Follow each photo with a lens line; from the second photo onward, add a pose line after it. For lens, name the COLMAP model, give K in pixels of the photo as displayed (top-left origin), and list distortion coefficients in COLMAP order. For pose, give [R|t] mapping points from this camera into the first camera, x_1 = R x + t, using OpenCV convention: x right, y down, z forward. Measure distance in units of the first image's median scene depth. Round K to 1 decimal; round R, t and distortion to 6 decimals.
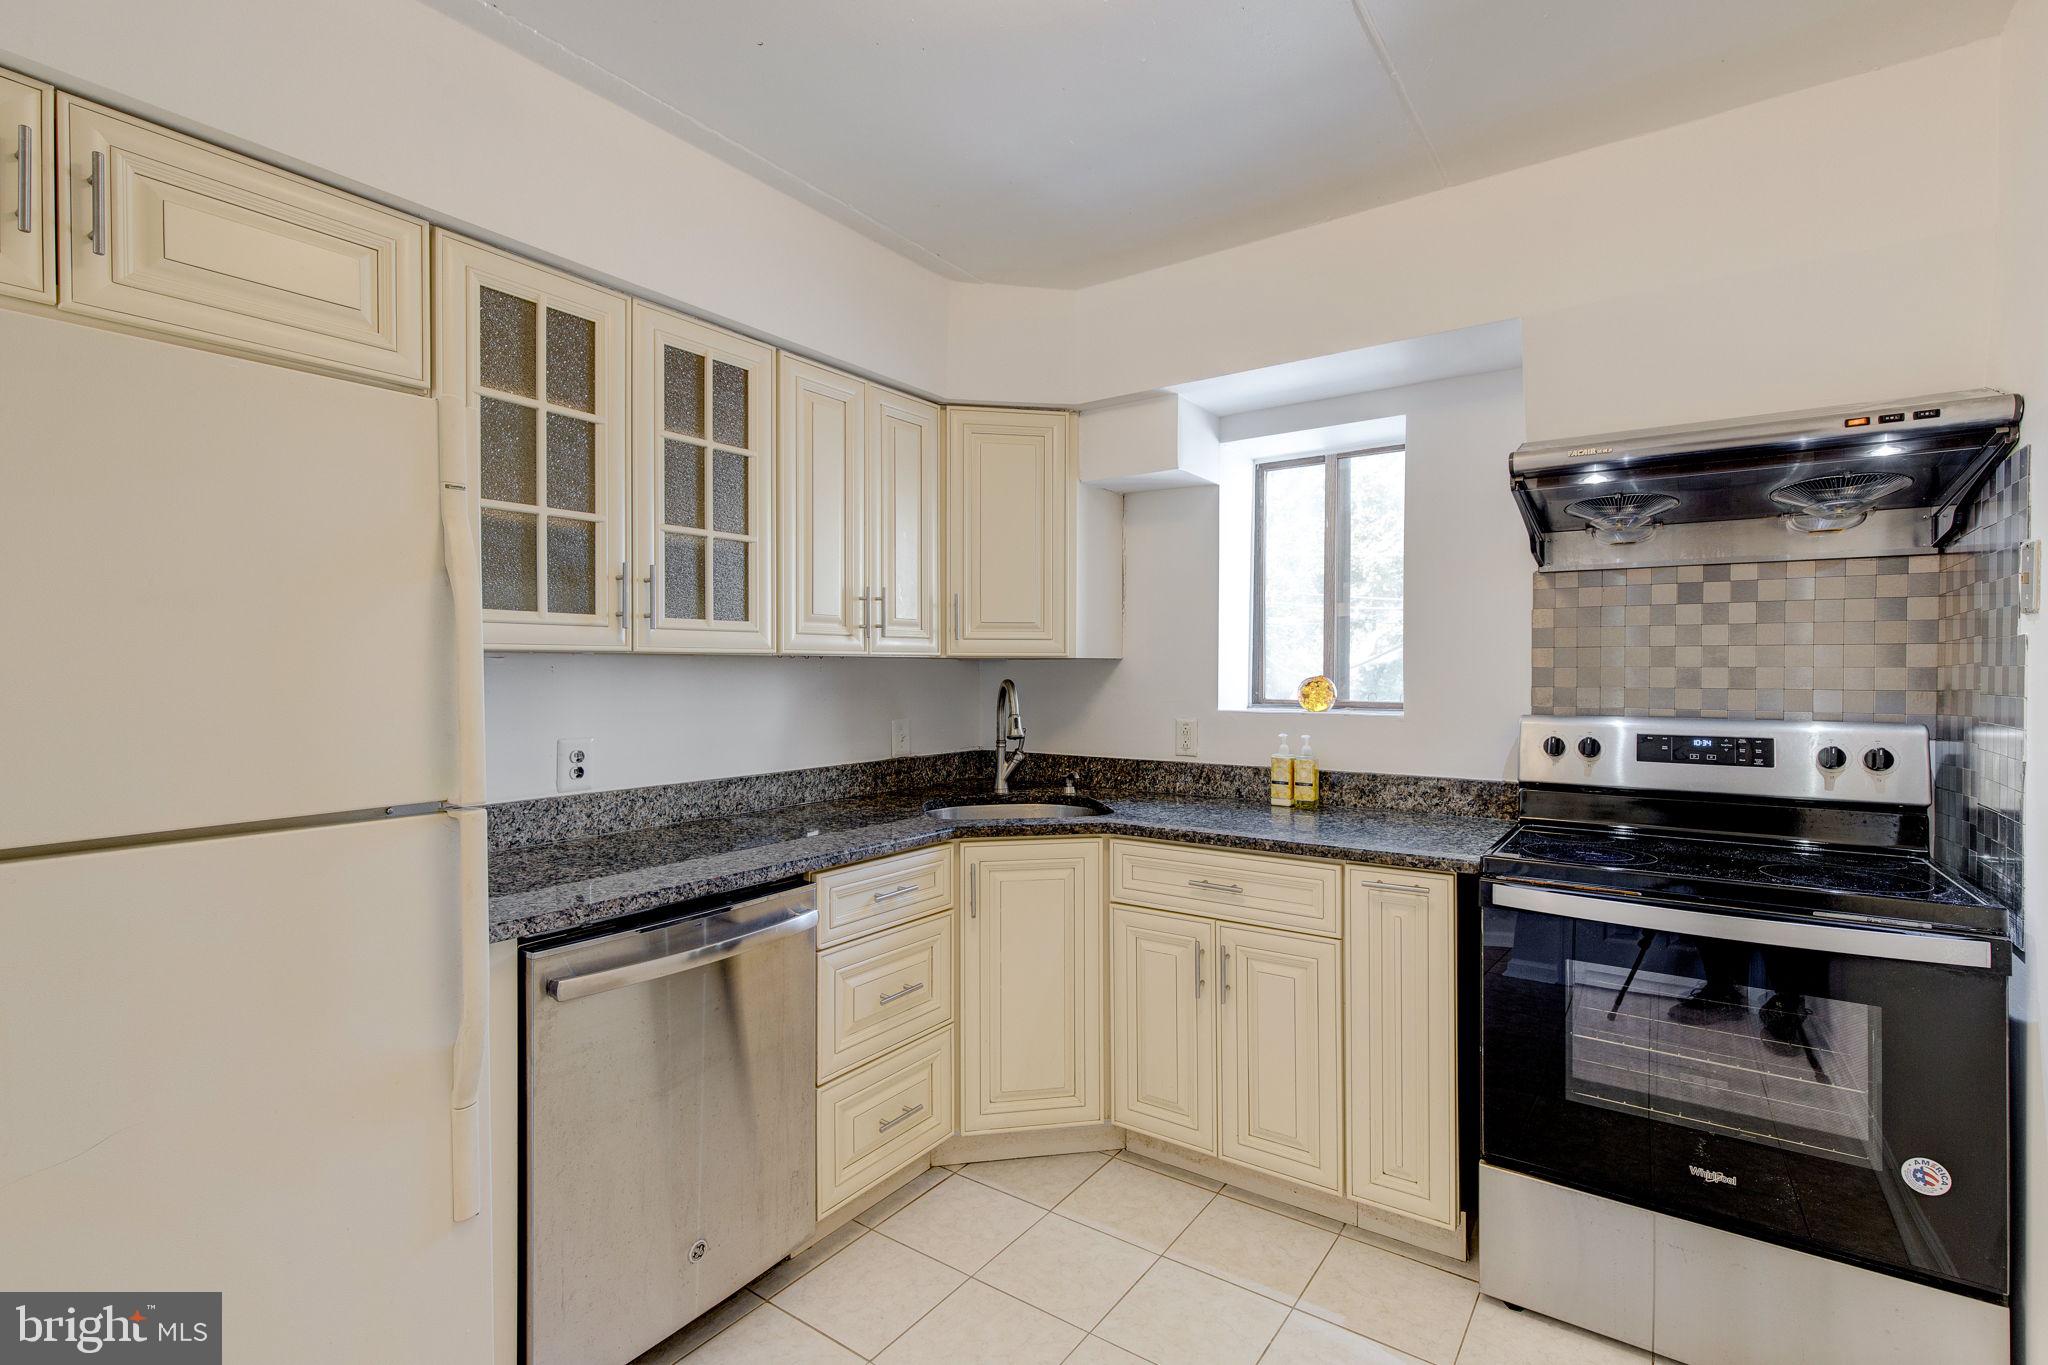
lens RADIAL K [[969.9, 0, 1037.6], [0, 969.9, 685.0], [0, 0, 1]] dist [-0.003042, -0.000247]
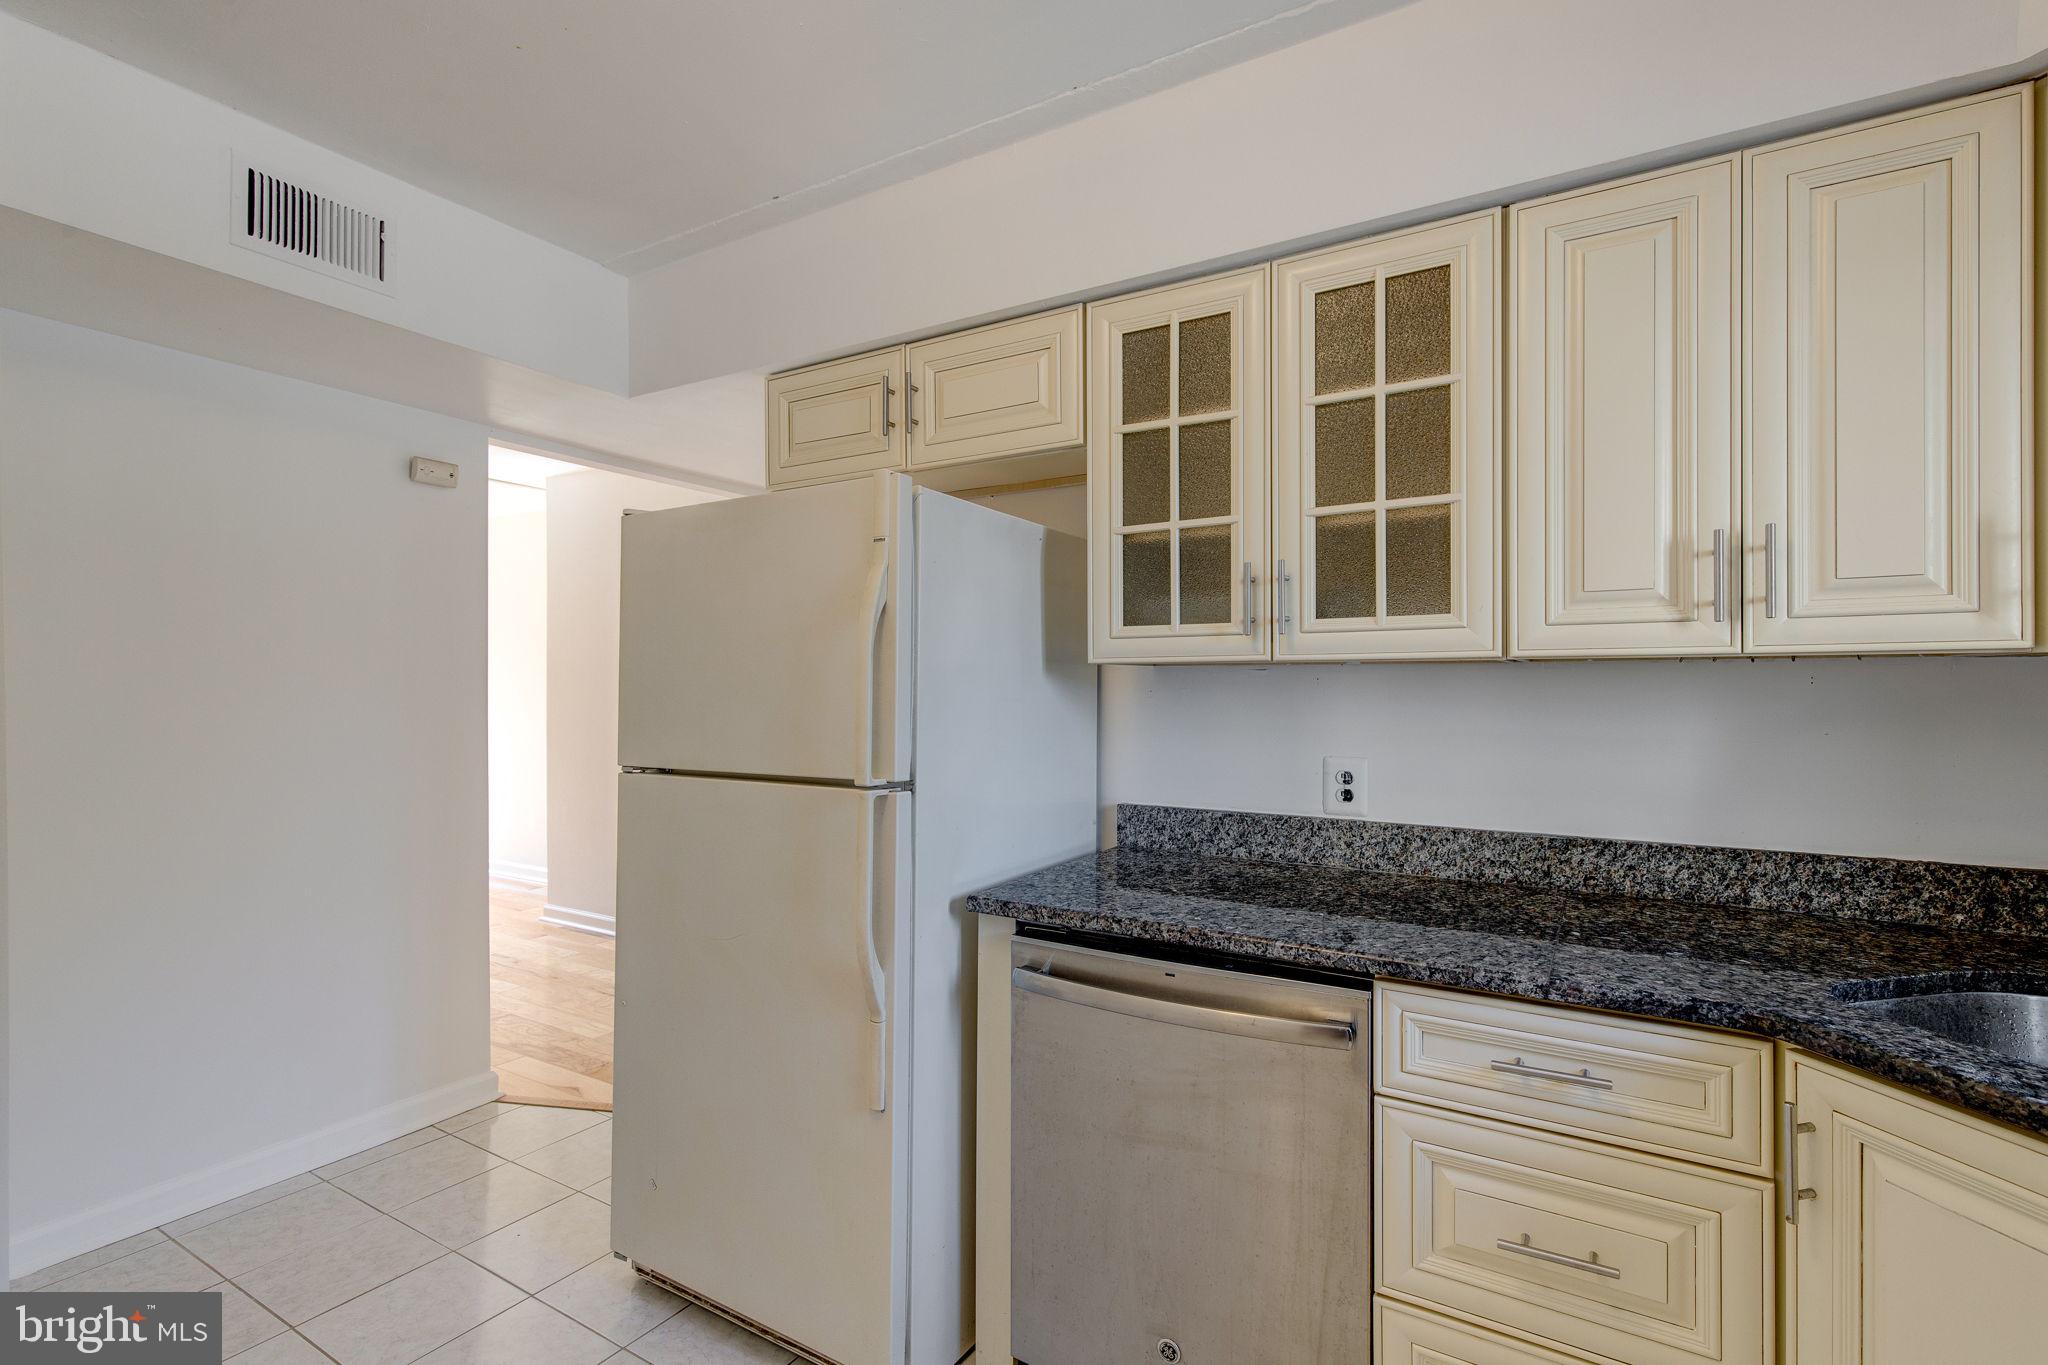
lens RADIAL K [[880.0, 0, 883.8], [0, 880.0, 684.8], [0, 0, 1]] dist [0.000267, -0.000148]
pose [[0.036757, 0.004479, -0.999314, 0.352528], [-0.013504, 0.999901, 0.003985, -0.010308], [0.999233, 0.013348, 0.036814, 0.583485]]
